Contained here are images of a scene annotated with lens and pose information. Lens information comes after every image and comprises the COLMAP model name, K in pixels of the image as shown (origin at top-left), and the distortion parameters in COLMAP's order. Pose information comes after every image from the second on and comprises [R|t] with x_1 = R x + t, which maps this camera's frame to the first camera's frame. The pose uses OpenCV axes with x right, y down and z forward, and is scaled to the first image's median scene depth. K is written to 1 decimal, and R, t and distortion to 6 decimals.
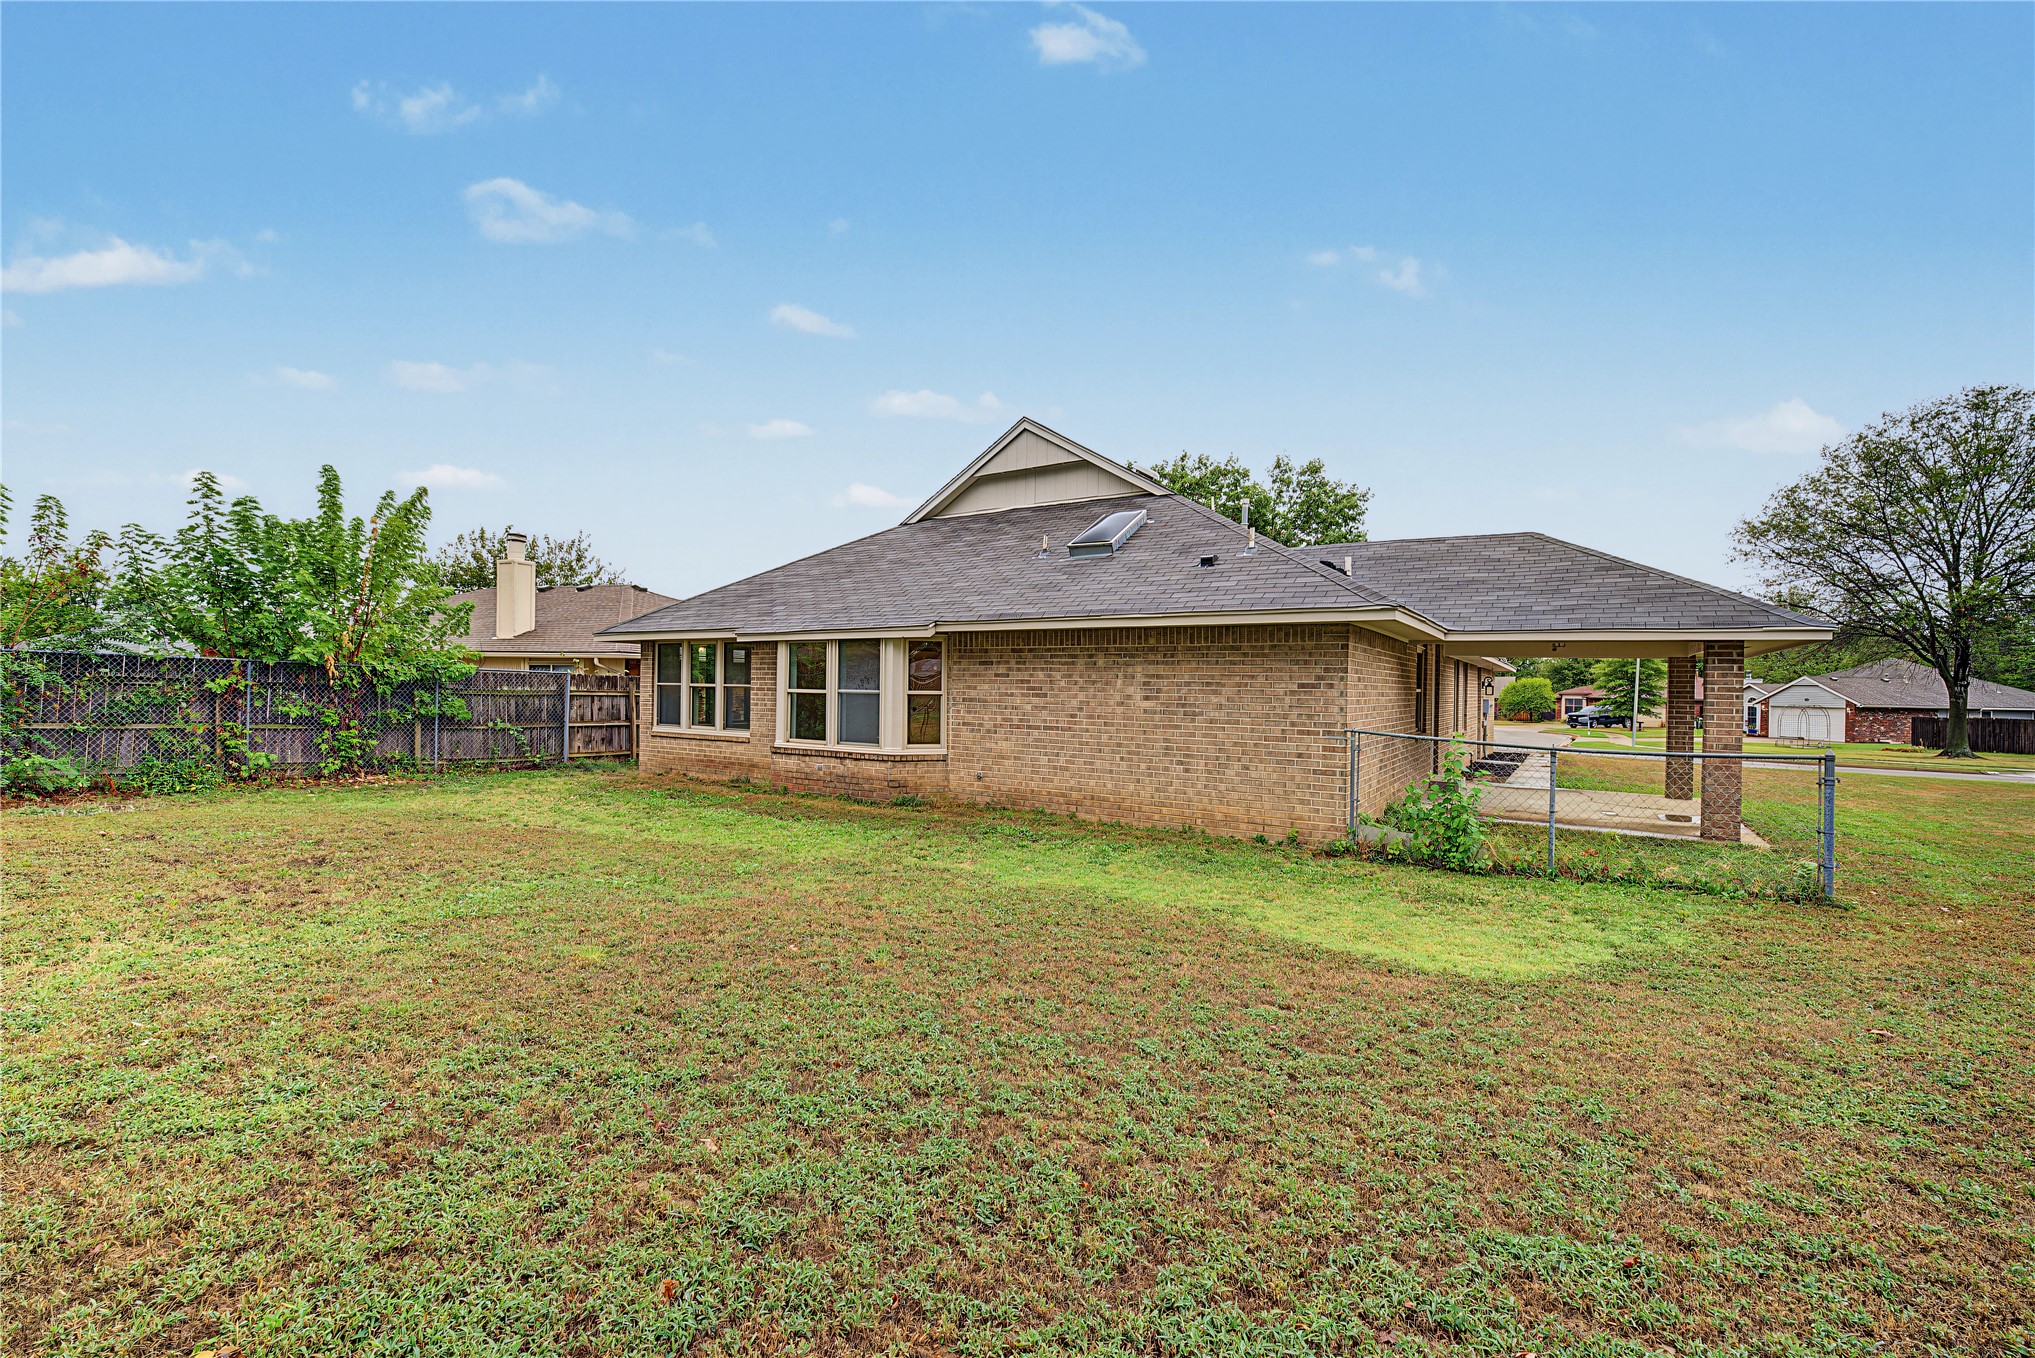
lens RADIAL K [[833.0, 0, 1017.7], [0, 833.0, 688.5], [0, 0, 1]] dist [0.030190, -0.041636]
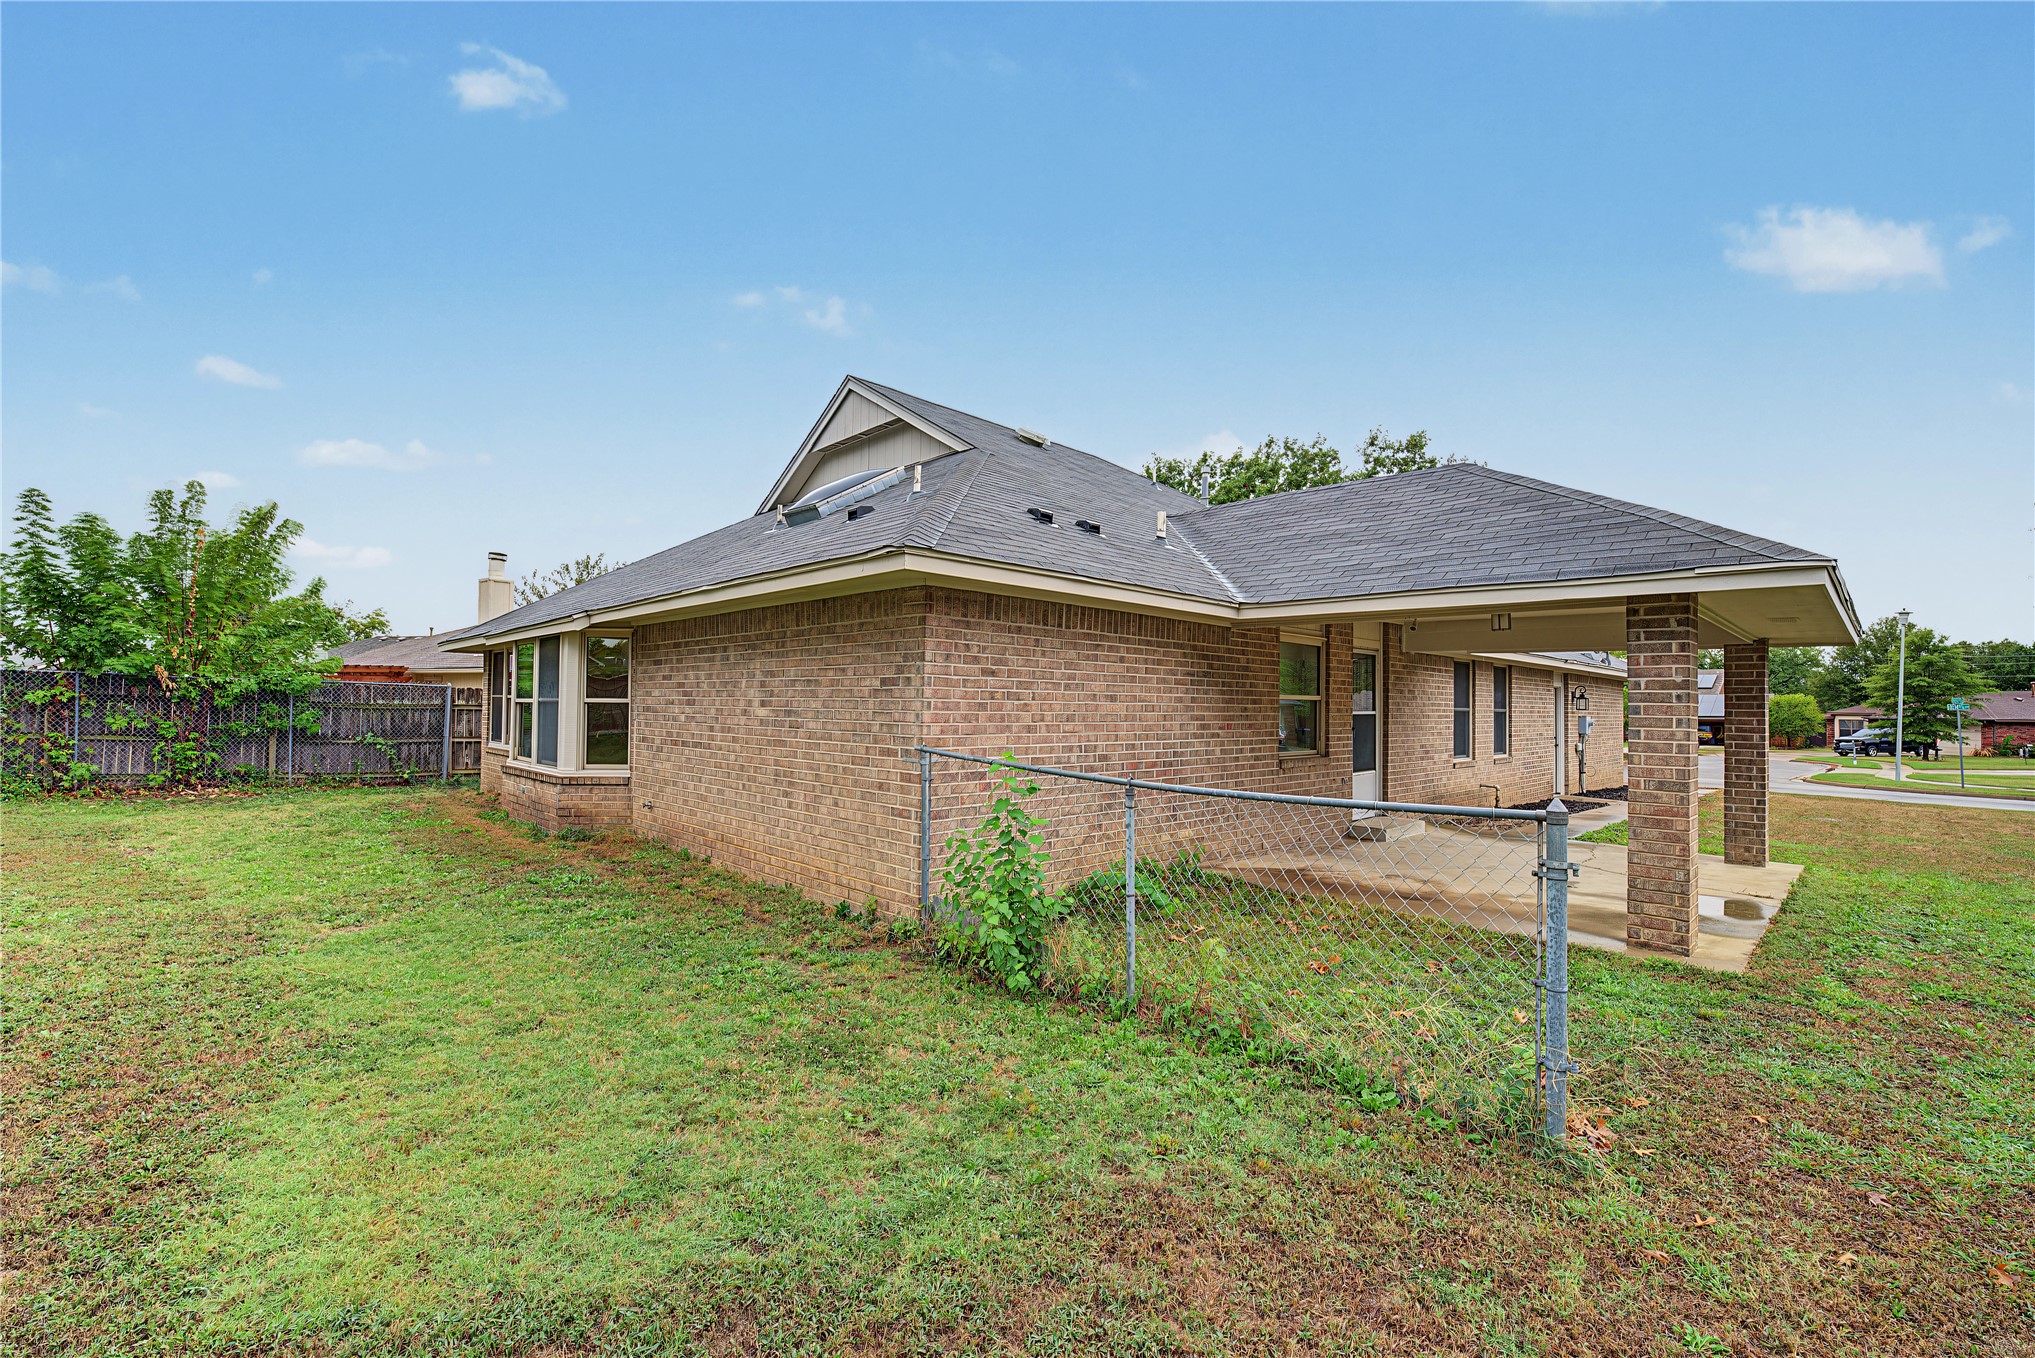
lens RADIAL K [[841.3, 0, 1020.2], [0, 841.3, 686.2], [0, 0, 1]] dist [0.013033, -0.017491]
pose [[0.975405, -0.007907, -0.220280, 0.458738], [0.001472, 0.999568, -0.029360, 0.015429], [0.220417, 0.028314, 0.974995, 0.283149]]
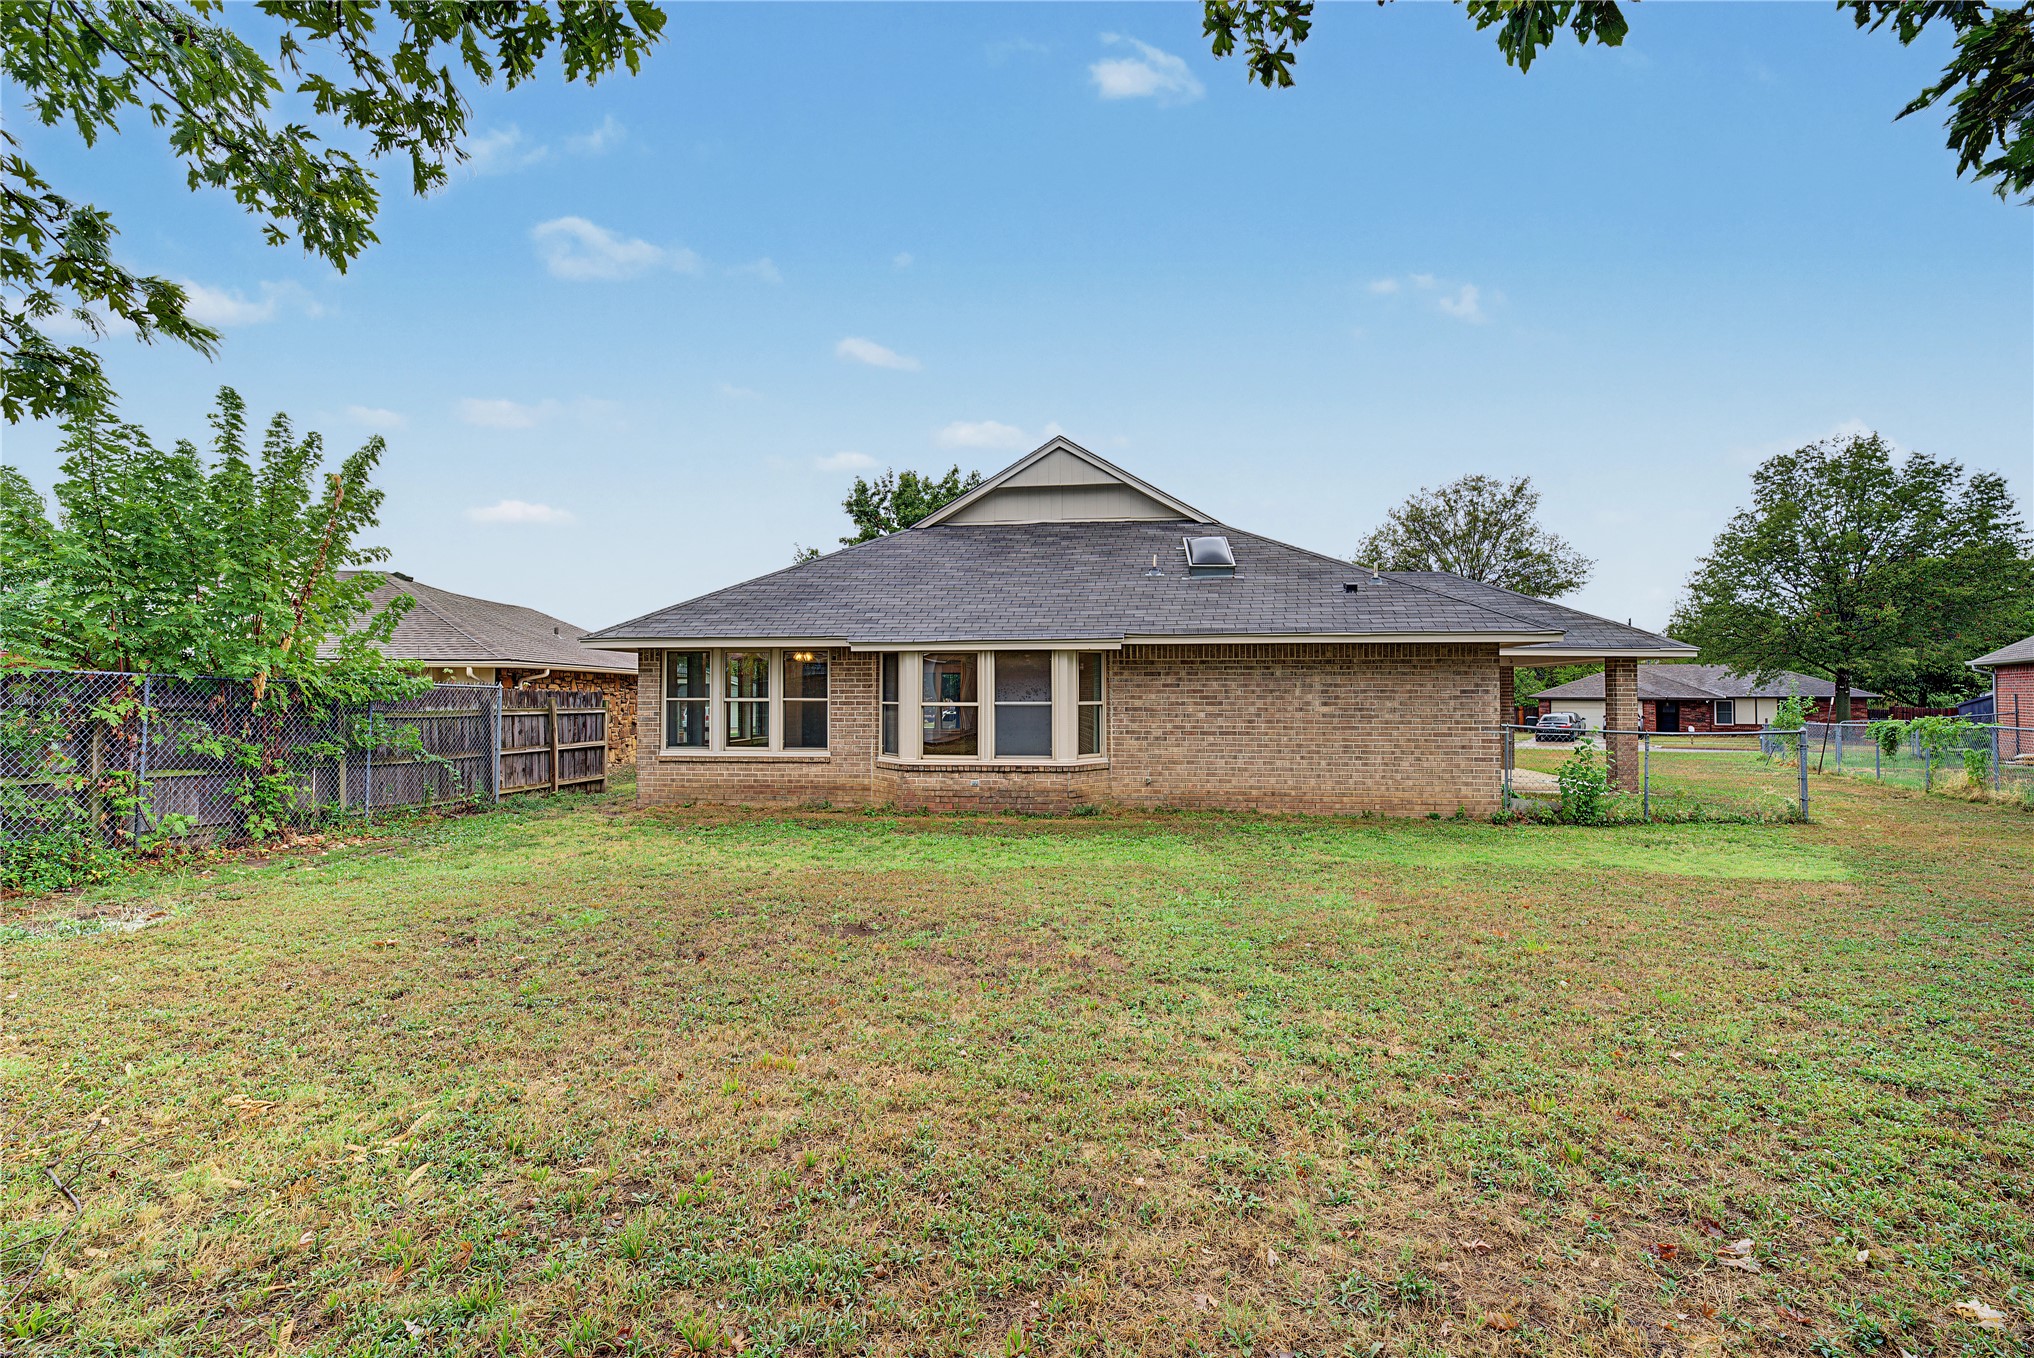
lens RADIAL K [[832.6, 0, 1017.2], [0, 832.6, 688.5], [0, 0, 1]] dist [0.030190, -0.041636]
pose [[0.899814, -0.012478, 0.436094, -0.628972], [0.015016, 0.999884, -0.002373, -0.011852], [-0.436014, 0.008684, 0.899898, 0.121556]]
